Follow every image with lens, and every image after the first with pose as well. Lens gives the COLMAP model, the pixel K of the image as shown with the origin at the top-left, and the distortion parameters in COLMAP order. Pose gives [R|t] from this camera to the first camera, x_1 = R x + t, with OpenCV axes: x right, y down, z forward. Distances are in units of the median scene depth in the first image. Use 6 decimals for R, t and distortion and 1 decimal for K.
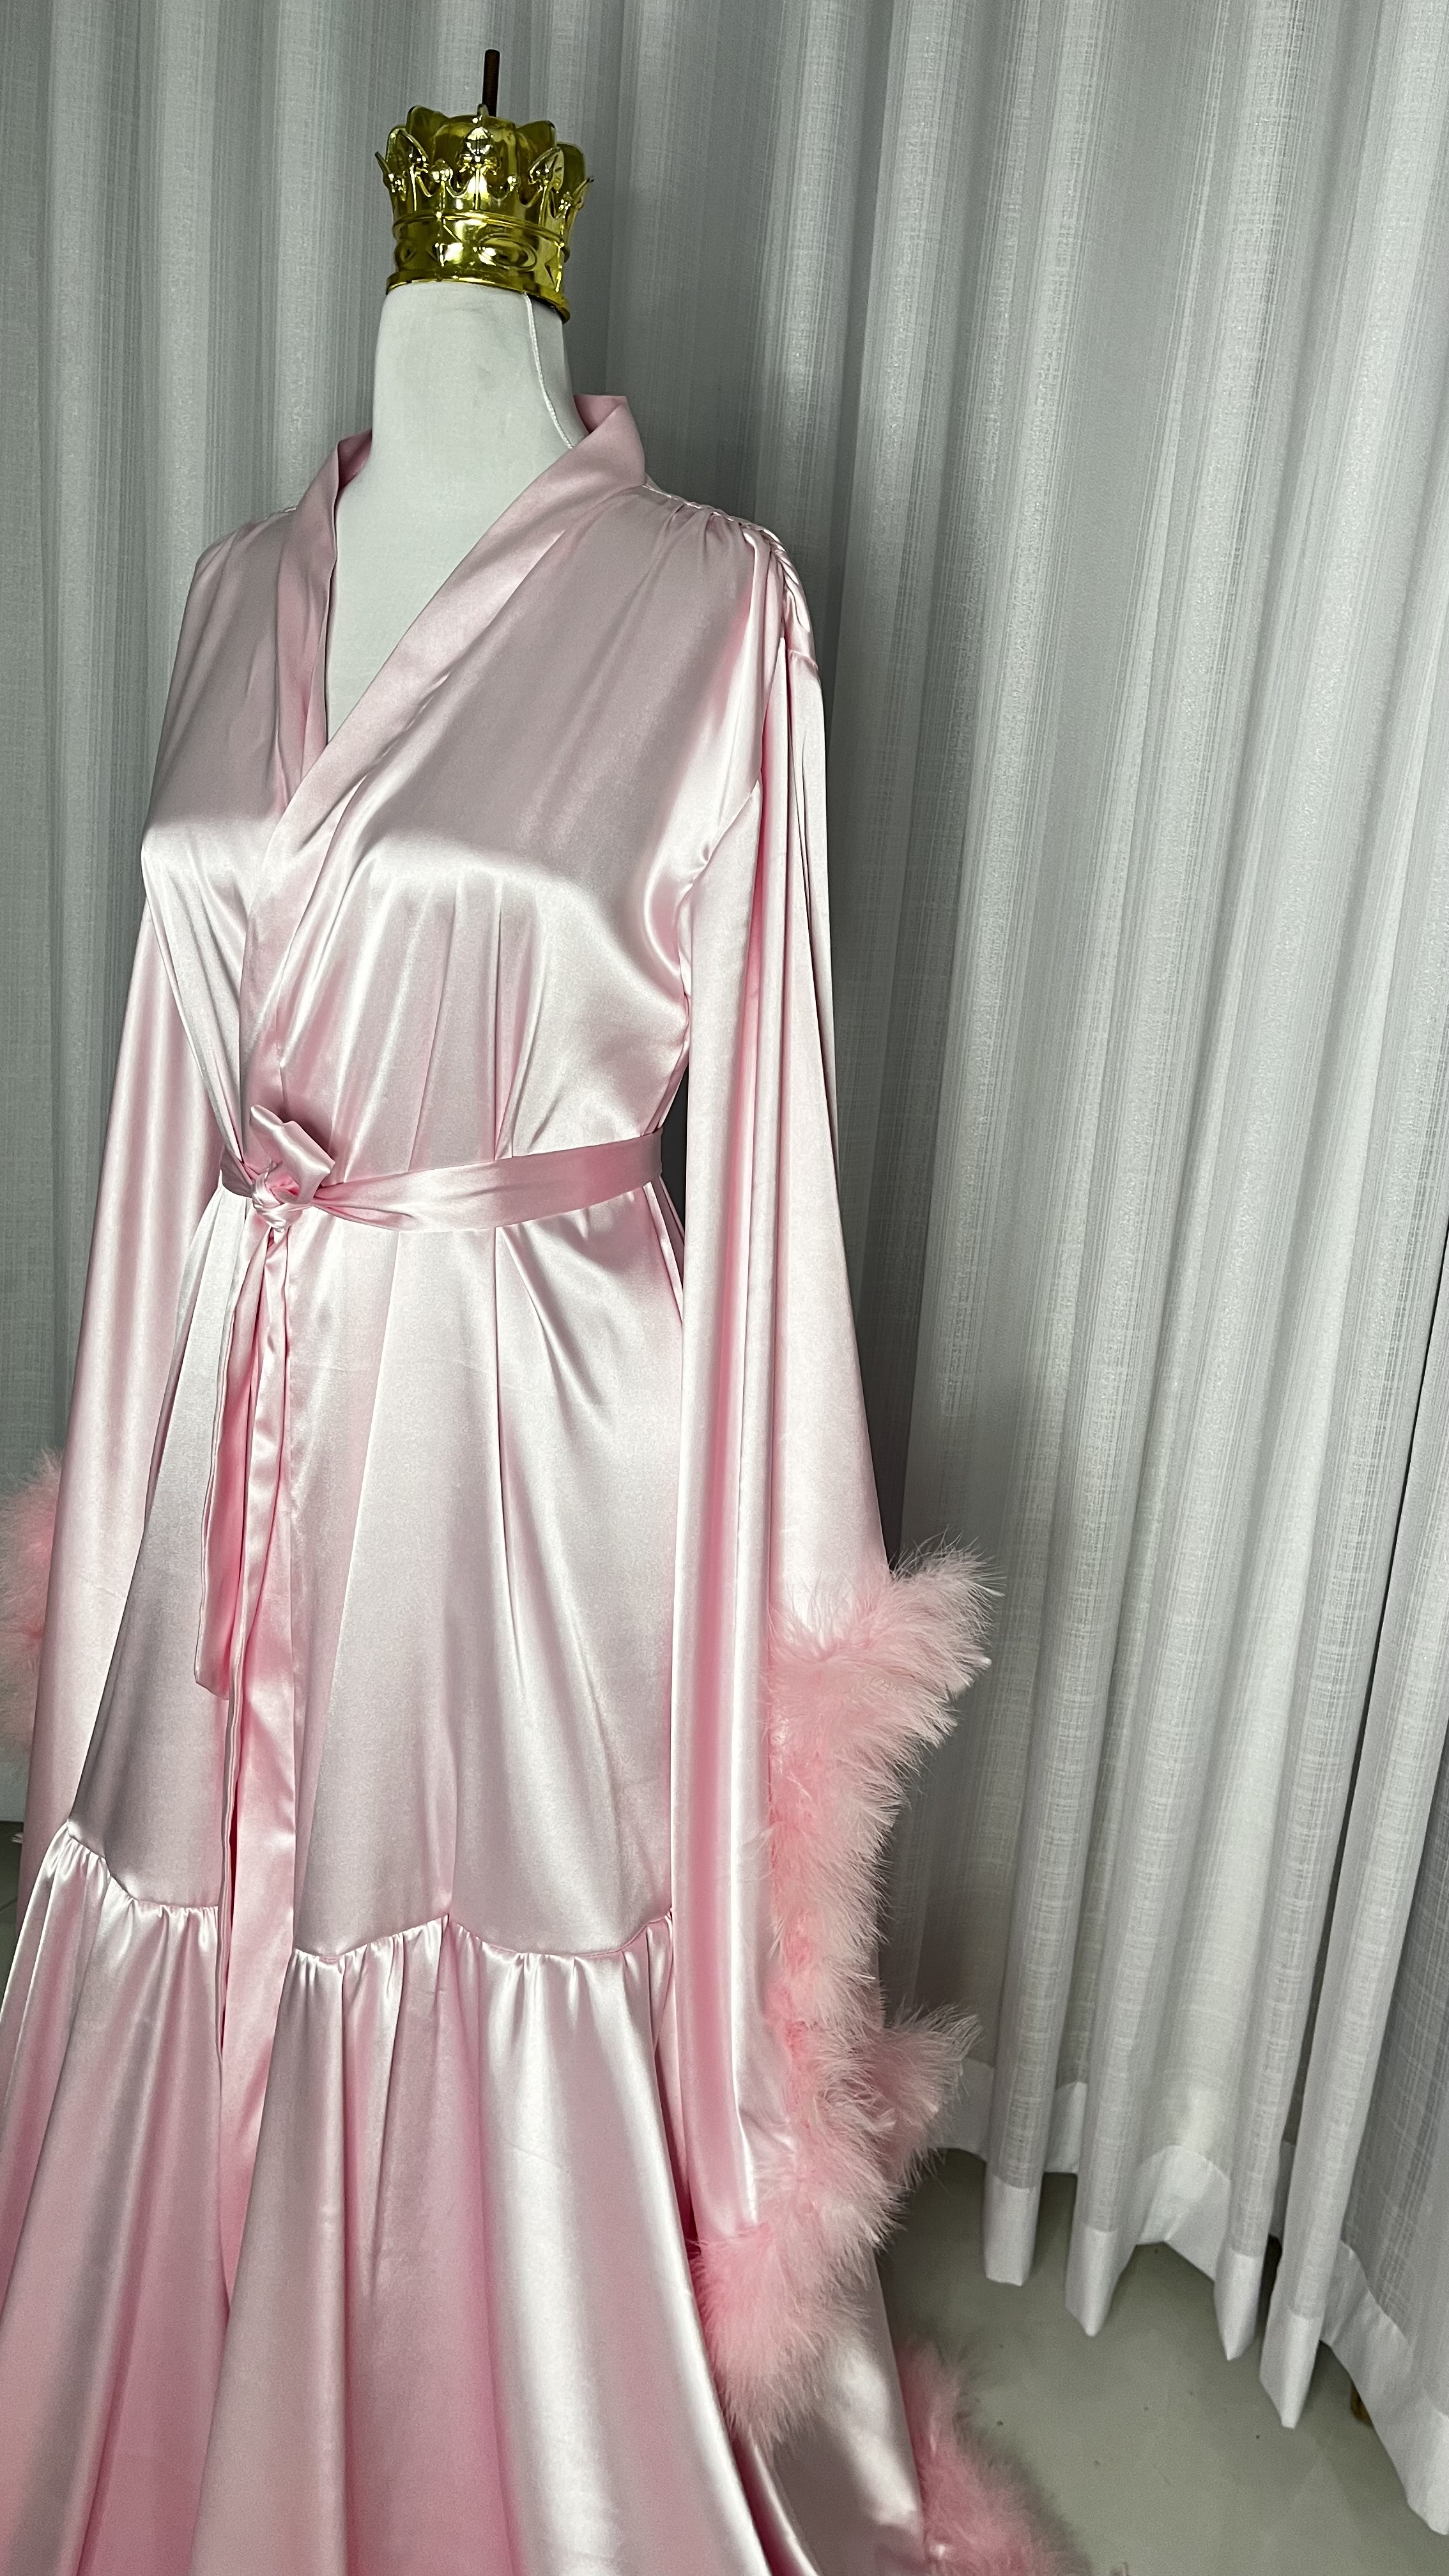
lens RADIAL K [[1867.1, 0, 716.3], [0, 1867.1, 1278.5], [0, 0, 1]] dist [0.012533, 0.006184]
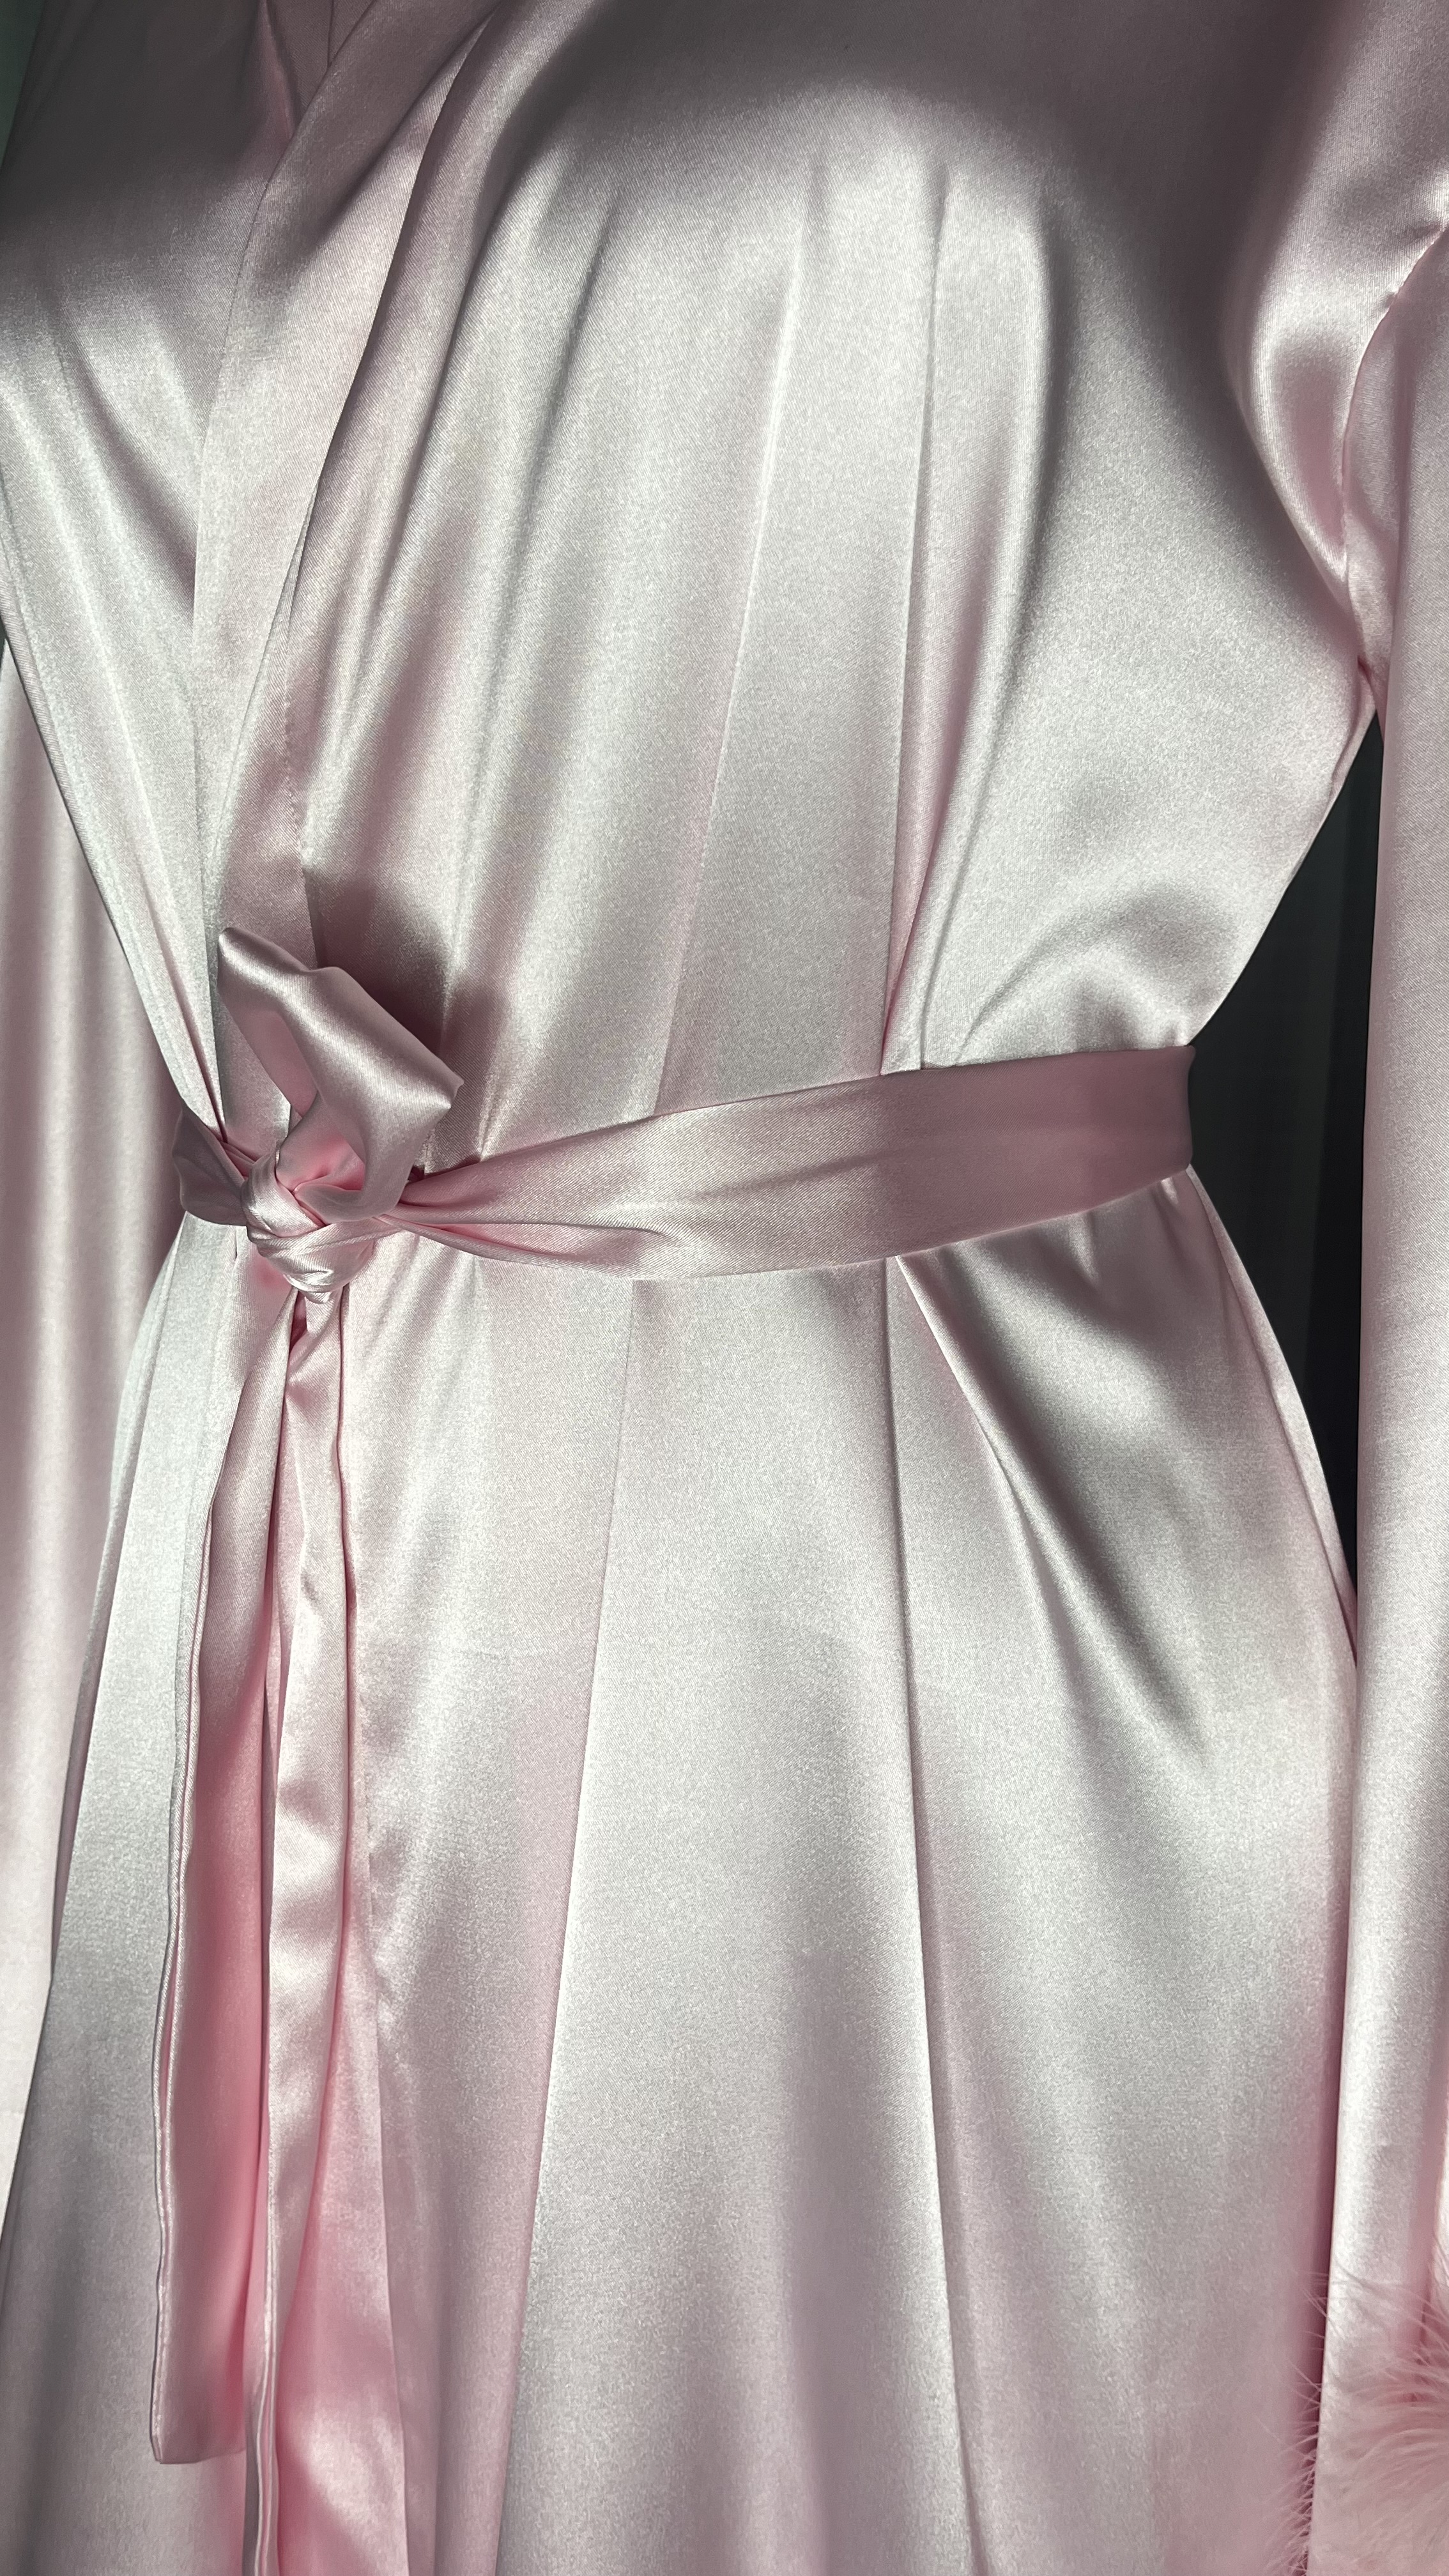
lens RADIAL K [[1867.1, 0, 716.3], [0, 1867.1, 1278.5], [0, 0, 1]] dist [0.012533, 0.006184]
pose [[0.997995, -0.056515, -0.028500, -0.136405], [0.054569, 0.996396, -0.064943, -0.000280], [0.032067, 0.063258, 0.997482, 0.599087]]
